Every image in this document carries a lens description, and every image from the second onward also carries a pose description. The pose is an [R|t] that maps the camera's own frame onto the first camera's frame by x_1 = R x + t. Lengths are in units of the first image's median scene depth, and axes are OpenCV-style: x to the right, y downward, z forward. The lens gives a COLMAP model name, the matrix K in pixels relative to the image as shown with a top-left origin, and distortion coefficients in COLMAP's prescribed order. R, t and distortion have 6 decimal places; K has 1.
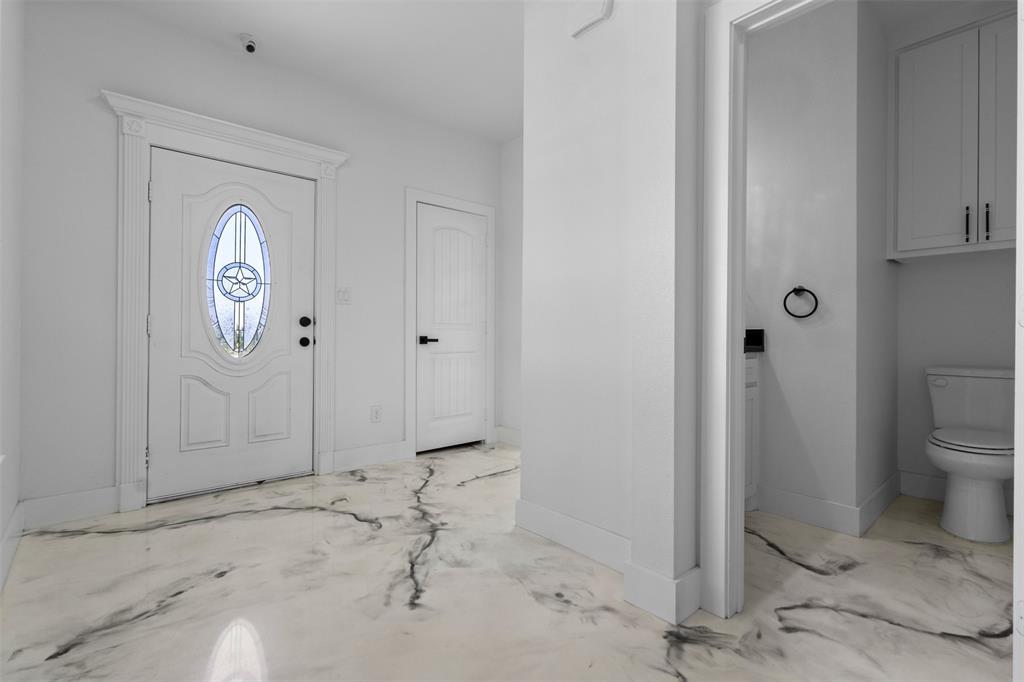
lens RADIAL K [[484.6, 0, 509.3], [0, 484.6, 333.0], [0, 0, 1]] dist [0.000990, 0.000390]
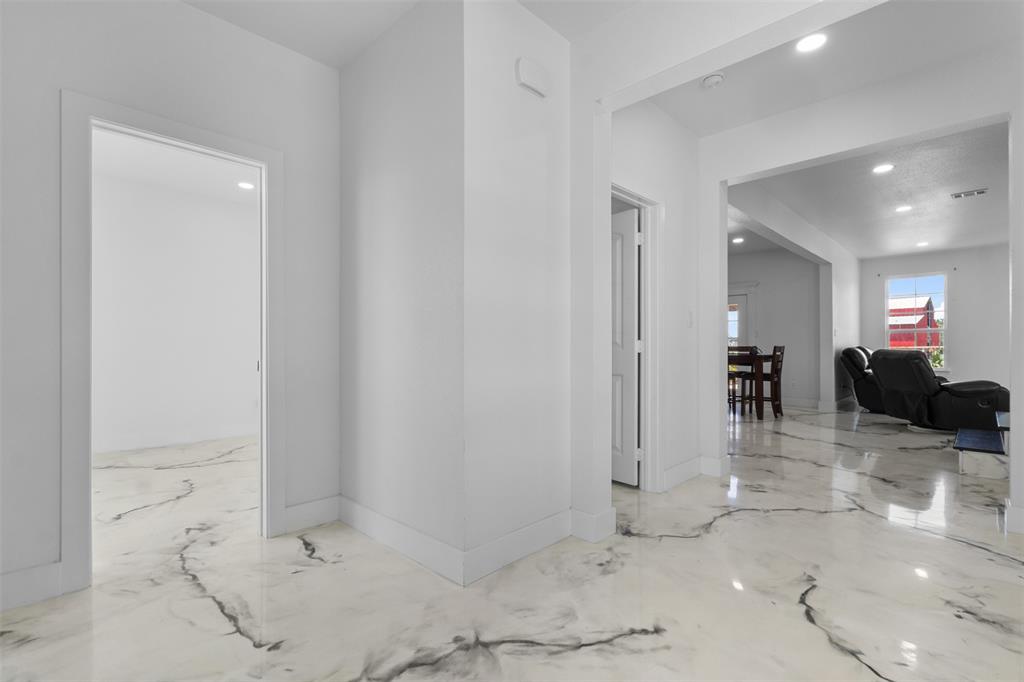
lens RADIAL K [[484.6, 0, 513.1], [0, 484.6, 345.7], [0, 0, 1]] dist [0.000990, 0.000390]
pose [[-0.101488, -0.003559, 0.994830, -1.002852], [0.000962, 0.999993, 0.003675, -0.032948], [-0.994836, 0.001330, -0.101484, 1.199457]]
